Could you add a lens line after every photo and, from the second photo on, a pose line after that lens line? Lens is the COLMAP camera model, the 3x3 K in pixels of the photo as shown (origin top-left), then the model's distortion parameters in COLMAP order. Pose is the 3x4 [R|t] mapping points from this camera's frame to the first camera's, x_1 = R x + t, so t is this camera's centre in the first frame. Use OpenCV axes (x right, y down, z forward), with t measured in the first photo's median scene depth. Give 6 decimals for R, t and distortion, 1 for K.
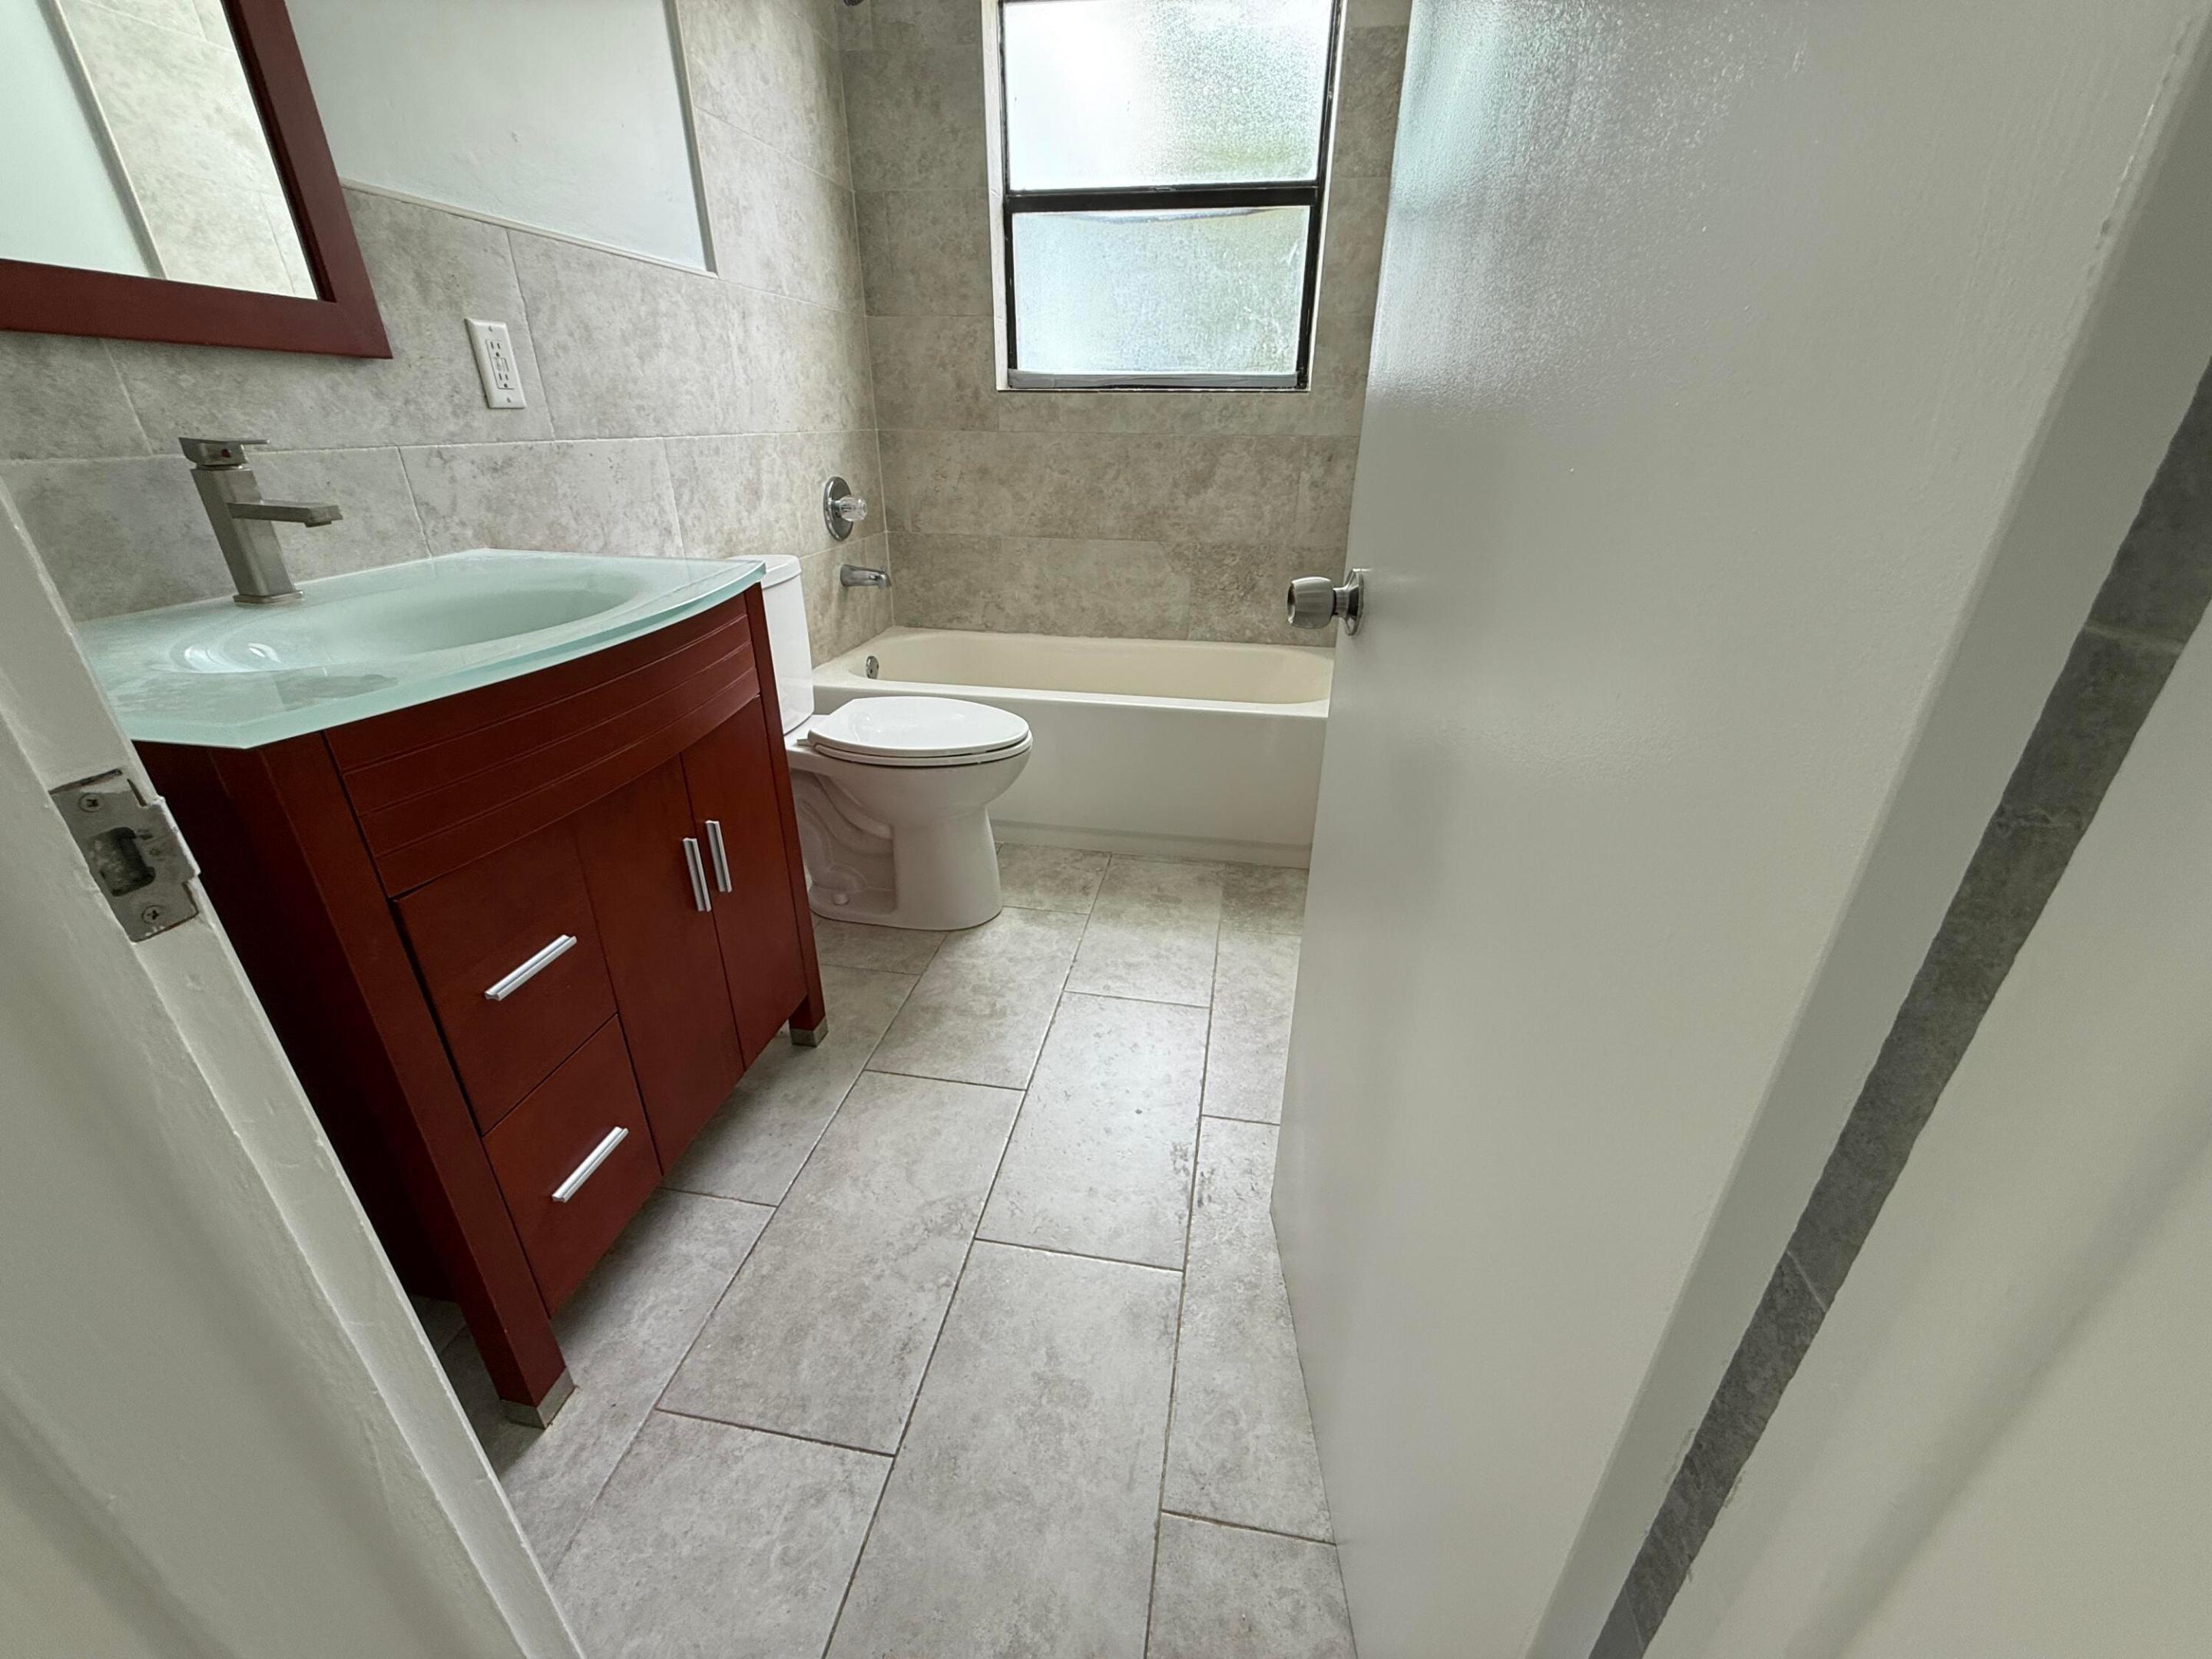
lens RADIAL K [[884.9, 0, 1101.5], [0, 884.9, 829.0], [0, 0, 1]] dist [0.002180, 0.000040]
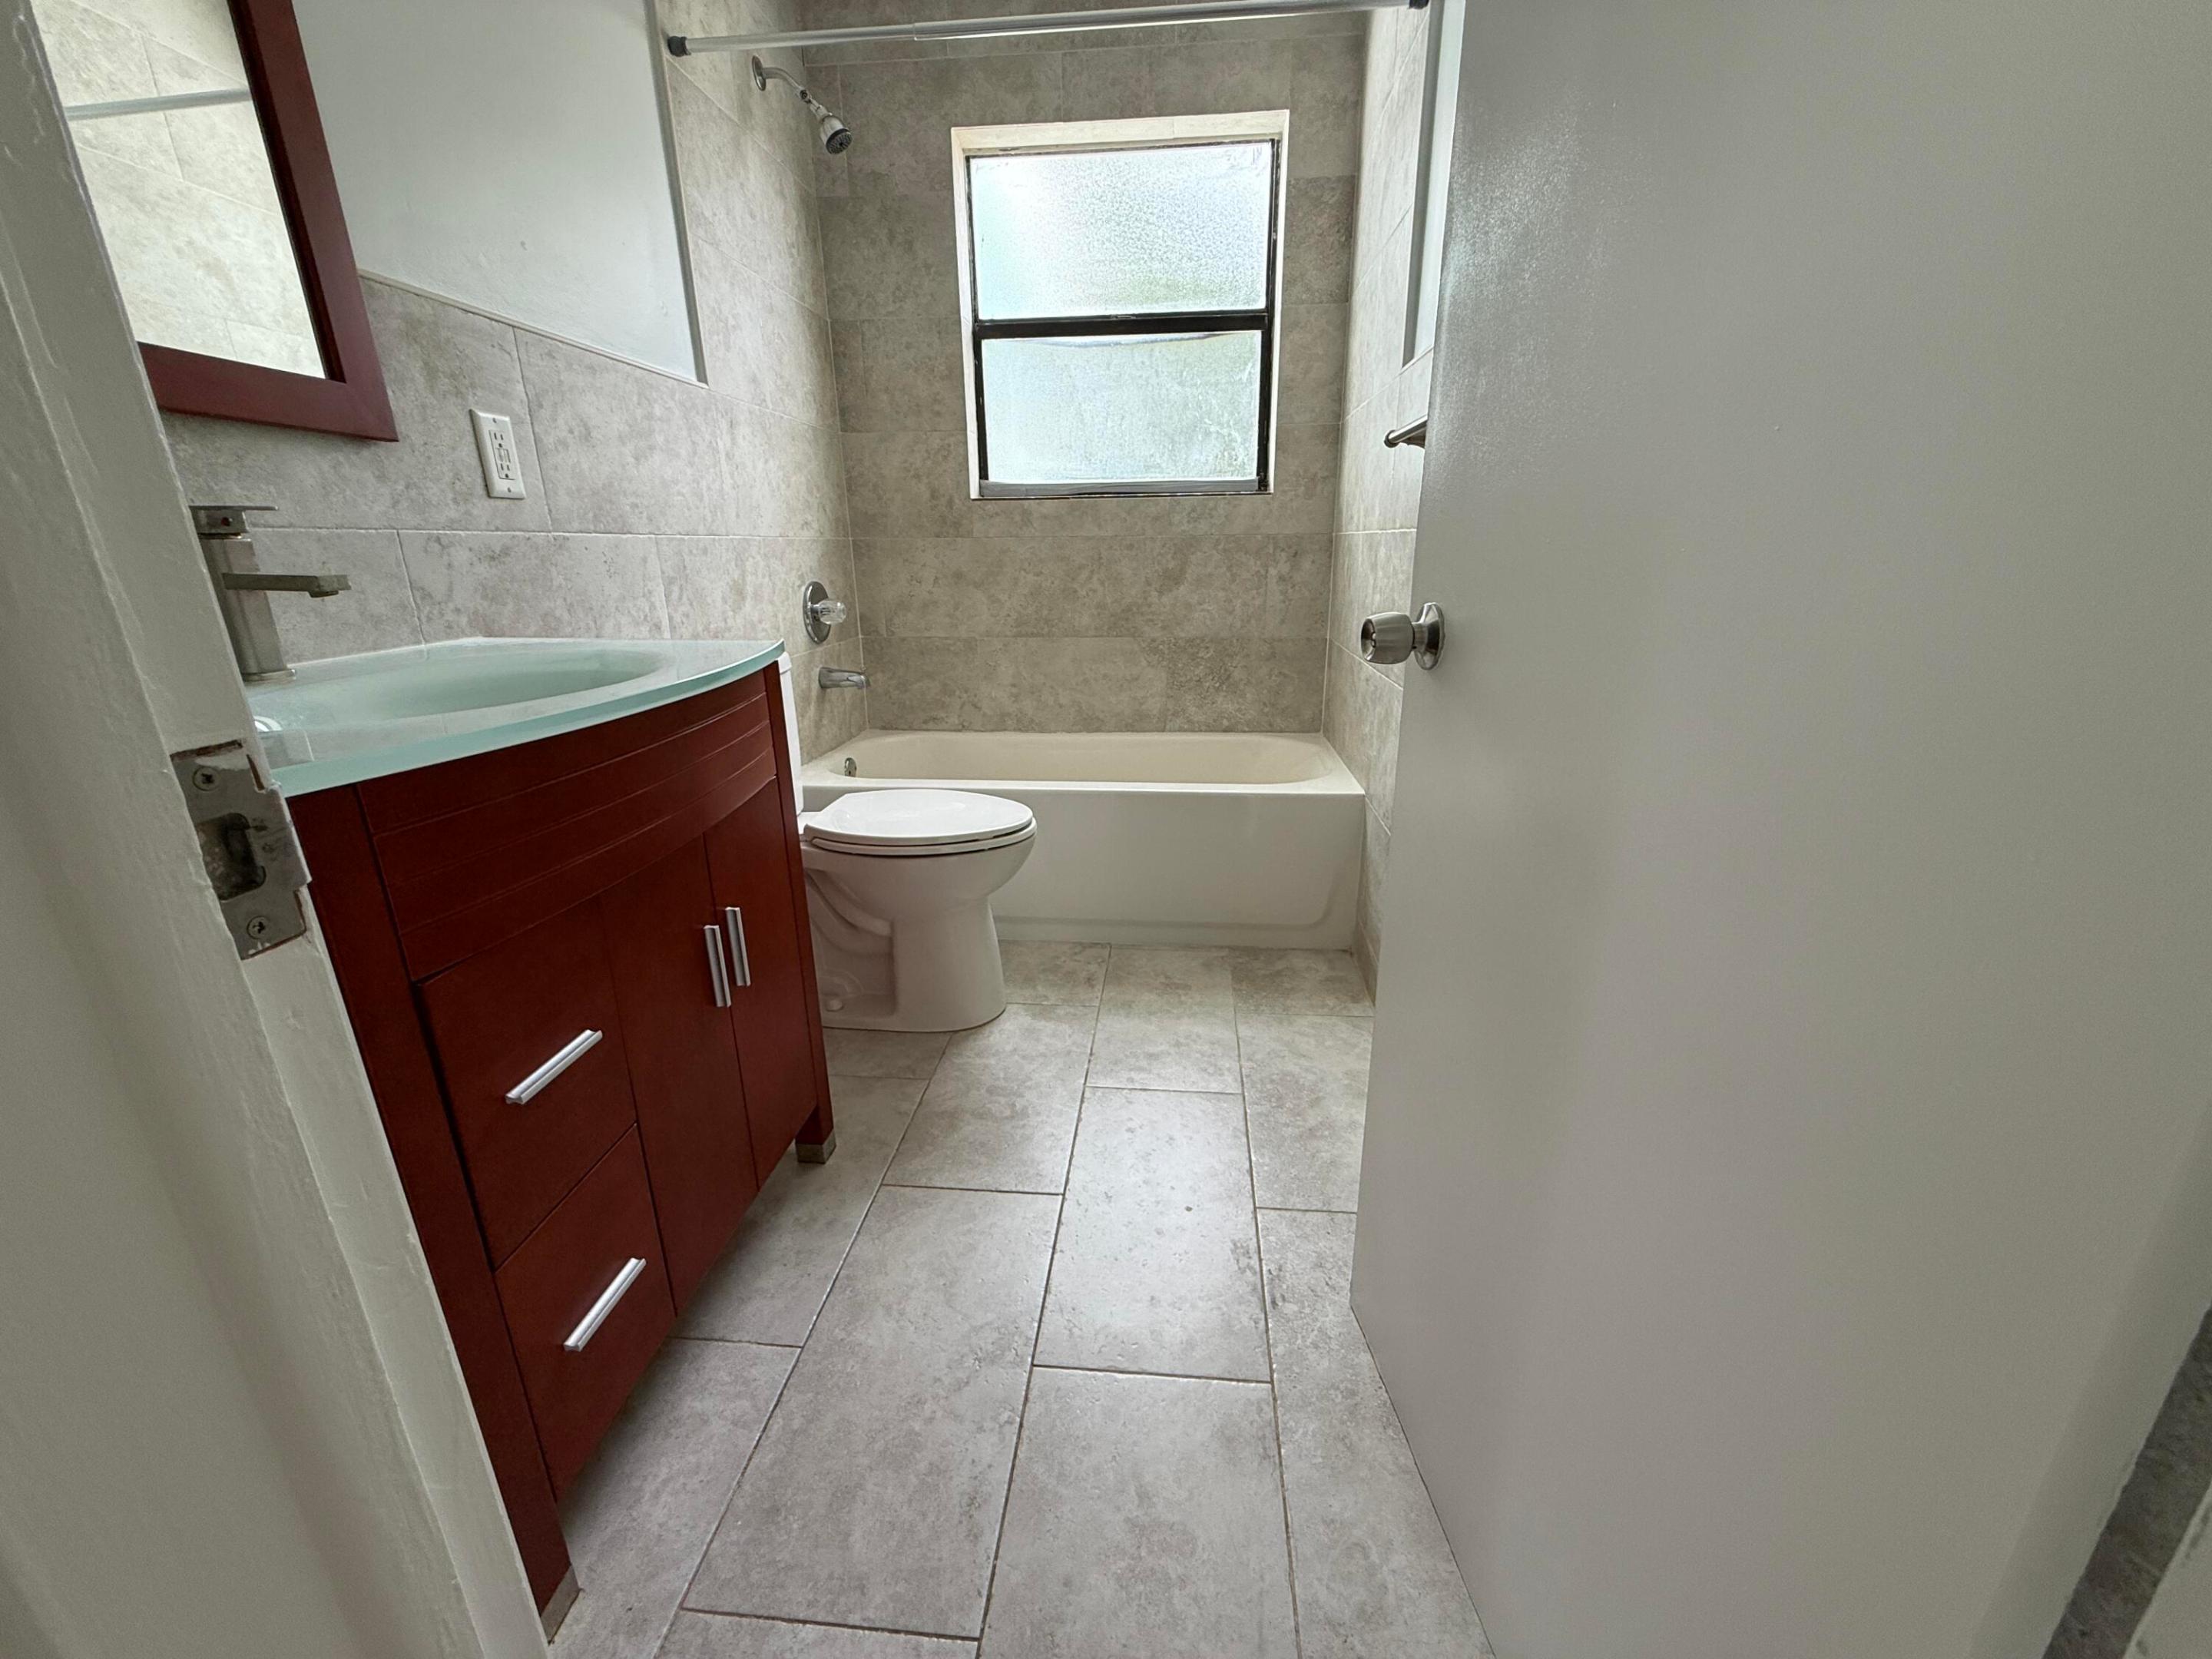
lens RADIAL K [[884.5, 0, 1101.0], [0, 884.5, 829.7], [0, 0, 1]] dist [0.002060, 0.000057]
pose [[0.996611, -0.043214, 0.069986, -0.078647], [0.051836, 0.990615, -0.126474, 0.031952], [-0.063864, 0.129673, 0.989498, 0.032861]]
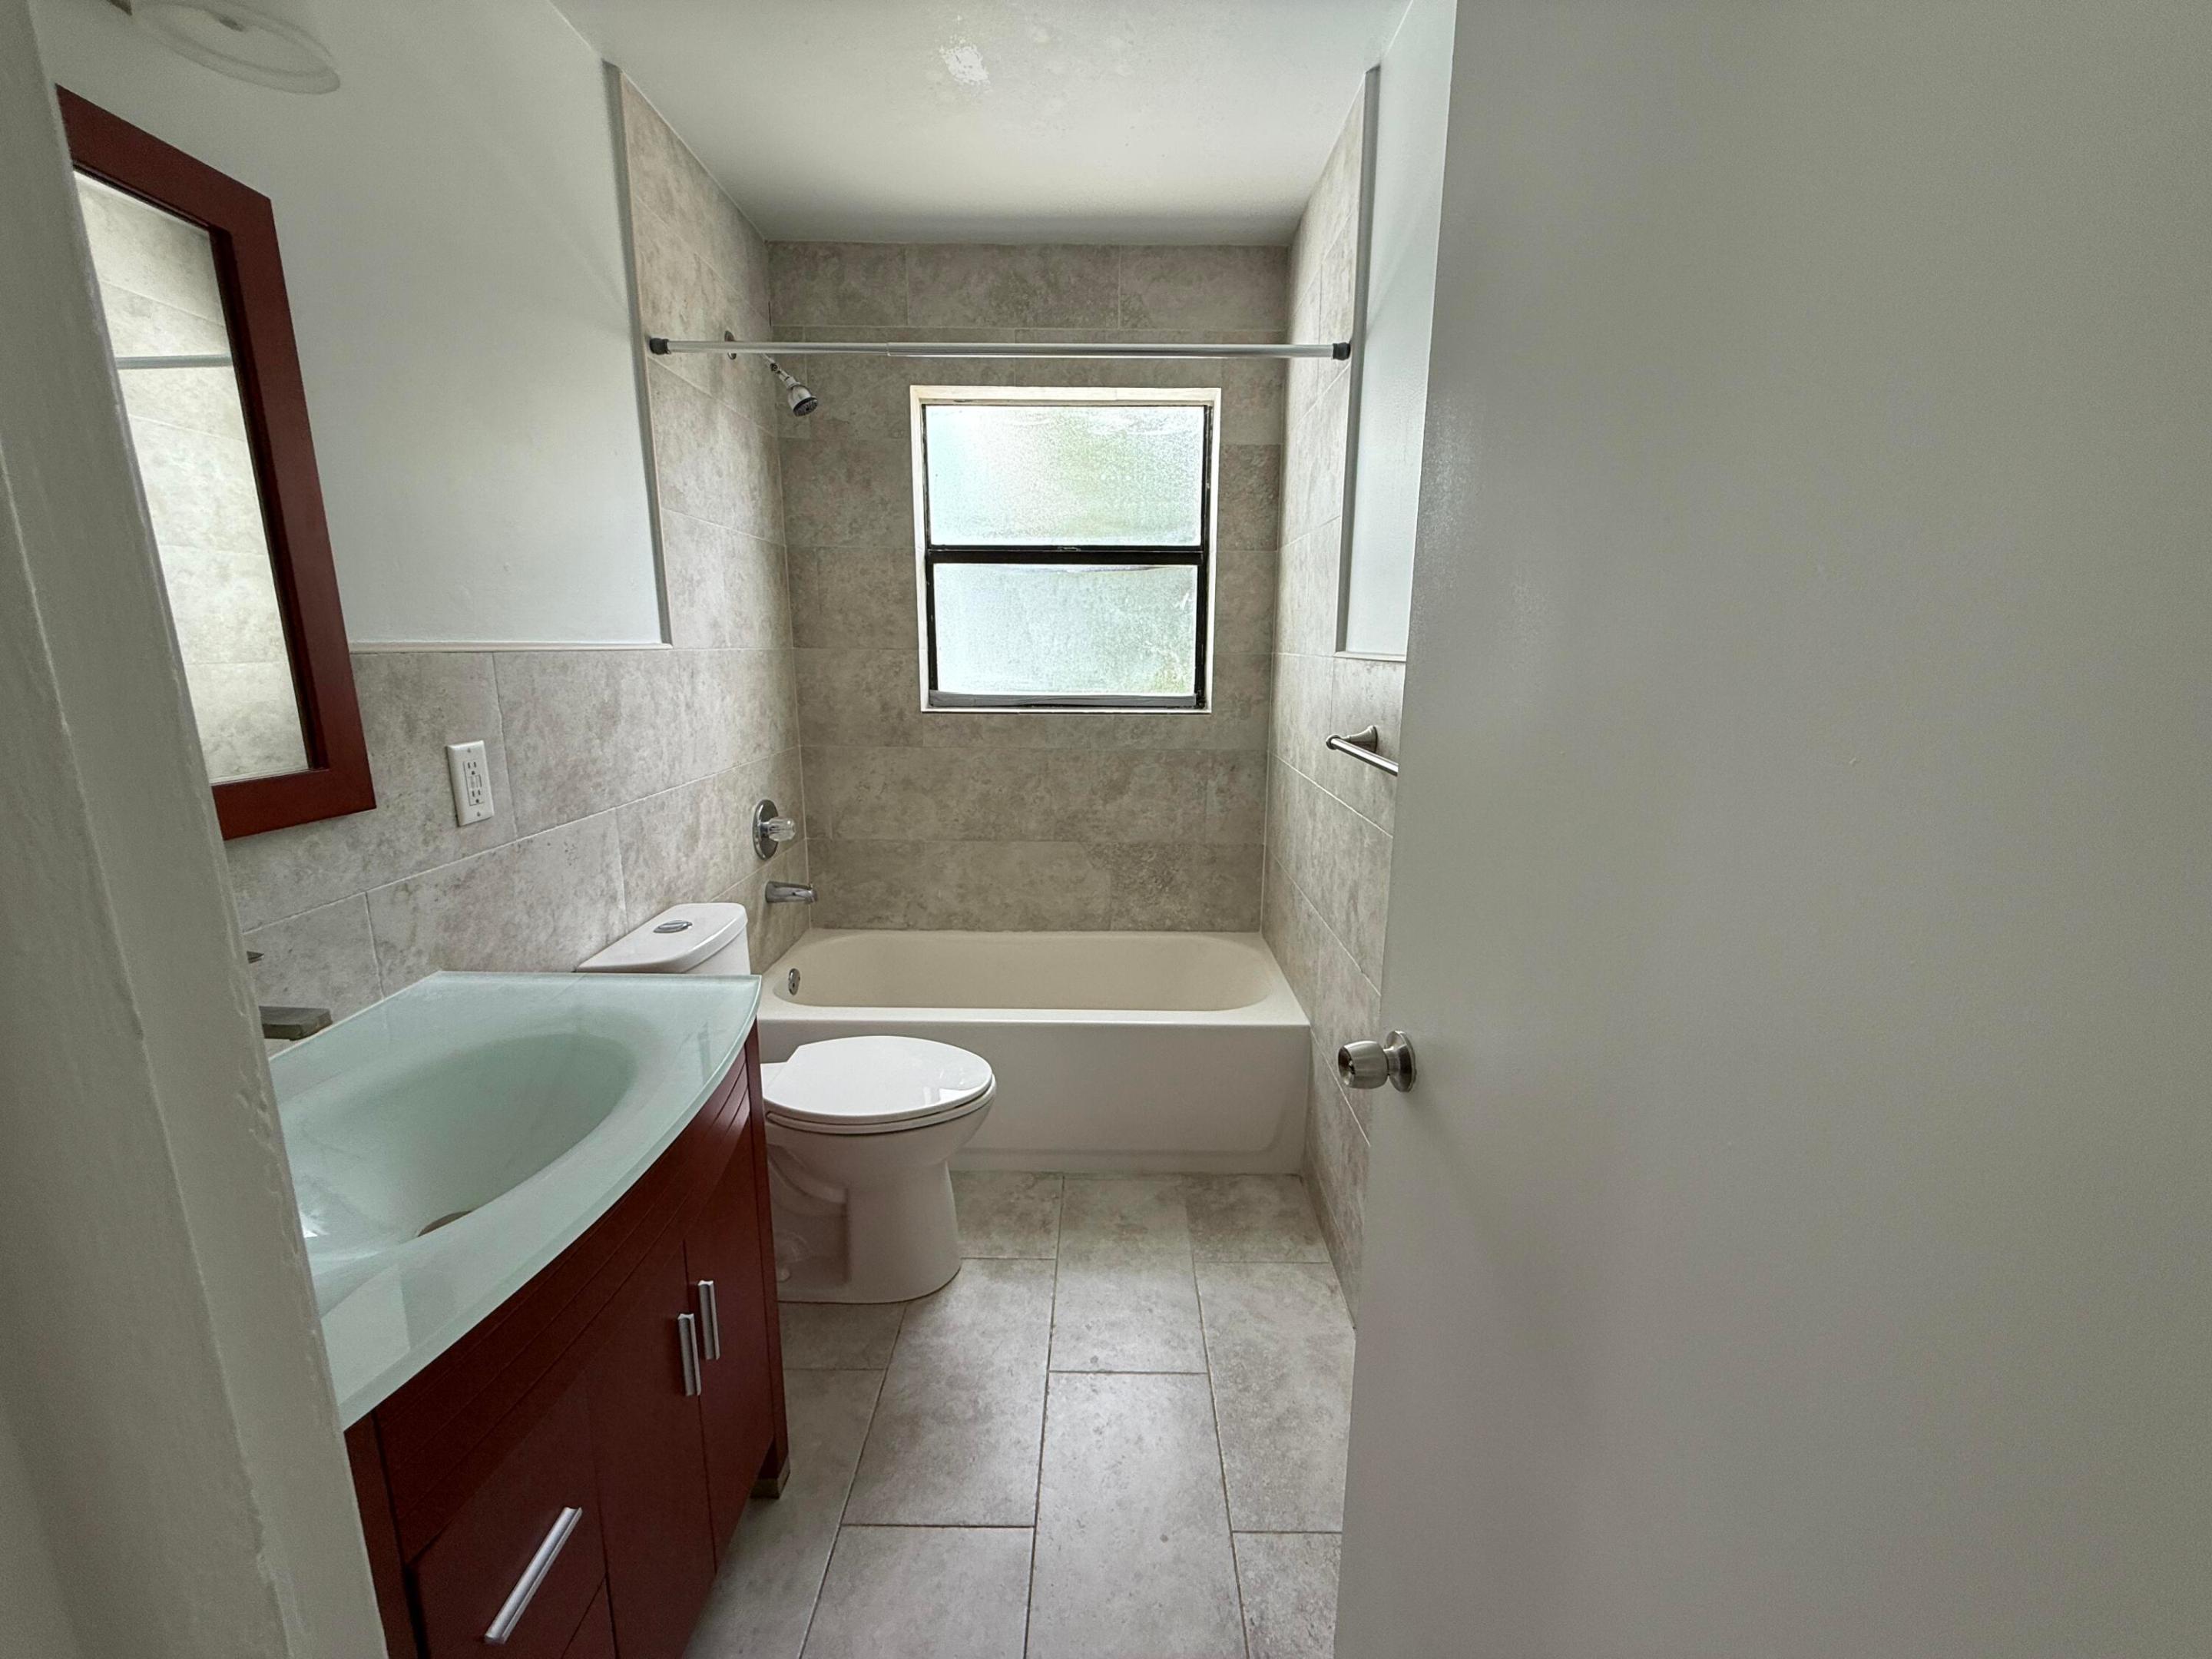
lens RADIAL K [[884.9, 0, 1101.5], [0, 884.9, 829.0], [0, 0, 1]] dist [0.002180, 0.000040]
pose [[0.986018, -0.035130, 0.162895, -0.116520], [0.071376, 0.972353, -0.222342, -0.152998], [-0.150580, 0.230860, 0.961264, -0.022689]]
